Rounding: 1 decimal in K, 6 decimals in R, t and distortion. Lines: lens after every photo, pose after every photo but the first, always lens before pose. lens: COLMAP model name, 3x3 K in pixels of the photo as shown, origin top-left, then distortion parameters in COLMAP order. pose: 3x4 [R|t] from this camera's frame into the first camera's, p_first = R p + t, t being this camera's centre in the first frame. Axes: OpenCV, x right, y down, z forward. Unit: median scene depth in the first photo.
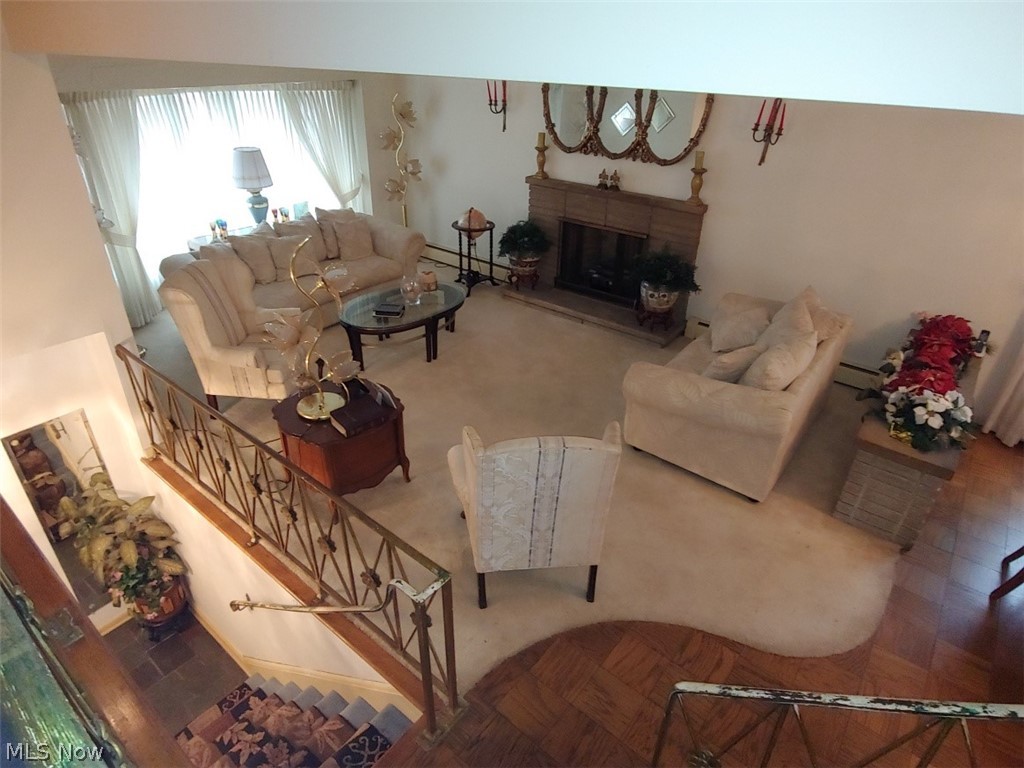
lens RADIAL K [[601.4, 0, 514.1], [0, 601.4, 381.3], [0, 0, 1]] dist [-0.014234, 0.004324]
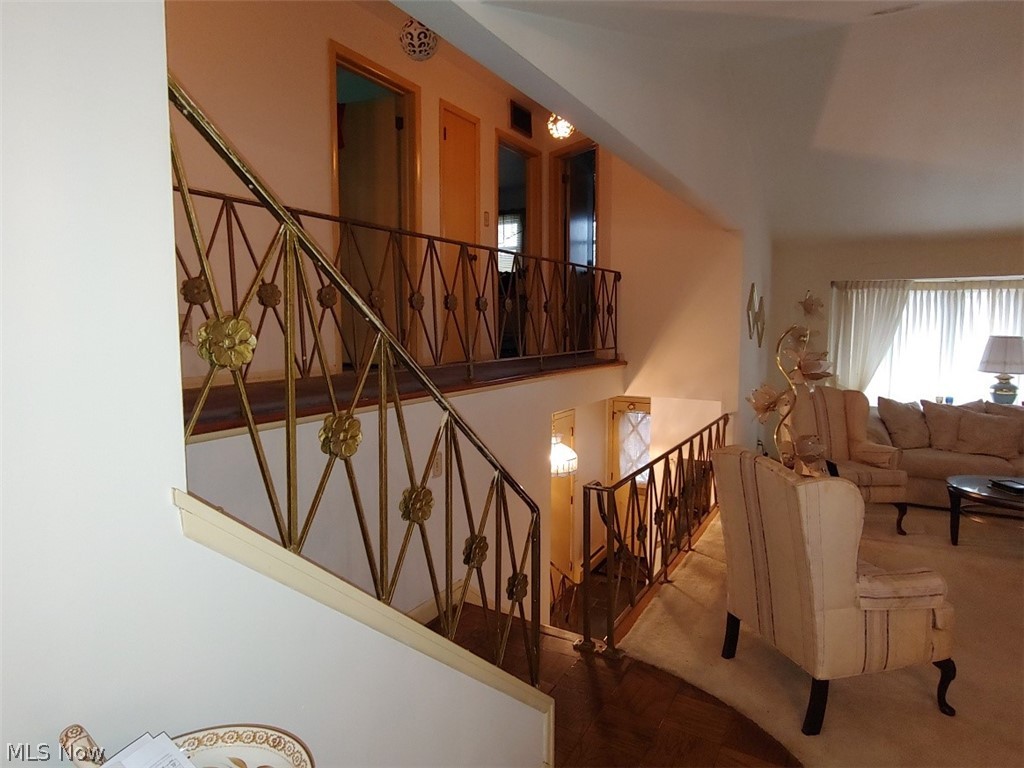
lens RADIAL K [[601.4, 0, 508.1], [0, 601.4, 376.4], [0, 0, 1]] dist [-0.014234, 0.004324]
pose [[0.137041, 0.063565, -0.988524, 0.415637], [-0.486743, 0.873472, -0.011312, 0.080120], [0.862729, 0.482708, 0.150641, 0.172545]]
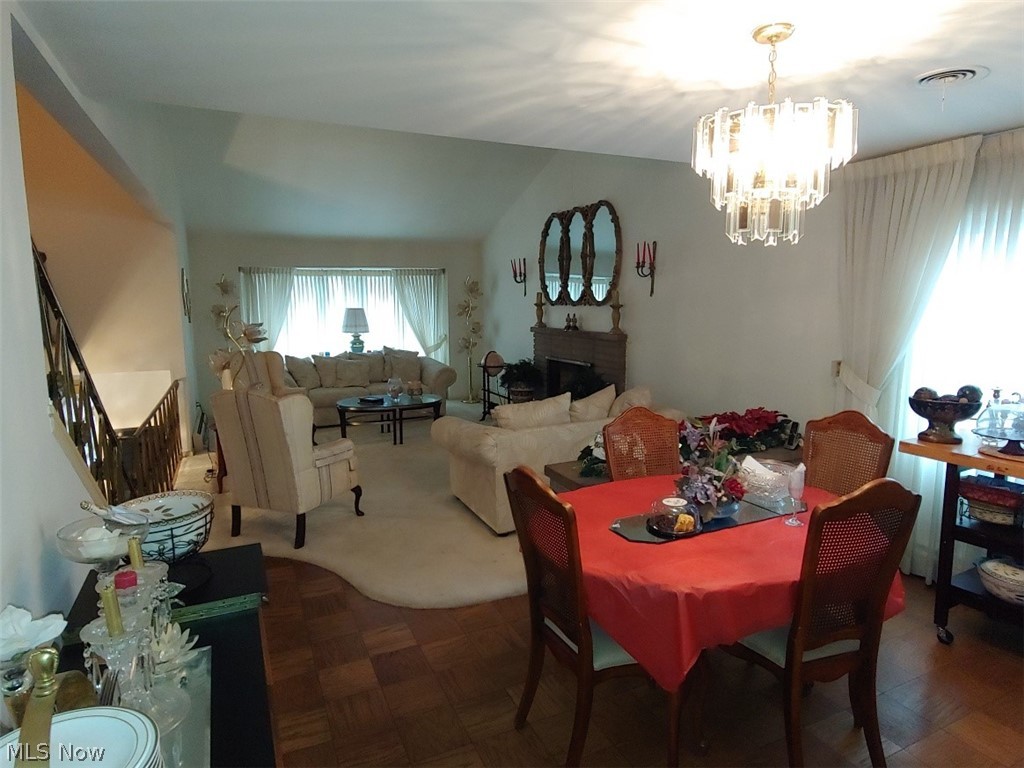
lens RADIAL K [[601.4, 0, 501.1], [0, 601.4, 382.4], [0, 0, 1]] dist [-0.014234, 0.004324]
pose [[0.883916, 0.036132, -0.466249, 0.573854], [-0.205035, 0.926017, -0.316945, 0.179871], [0.420302, 0.375749, 0.825929, -0.011000]]
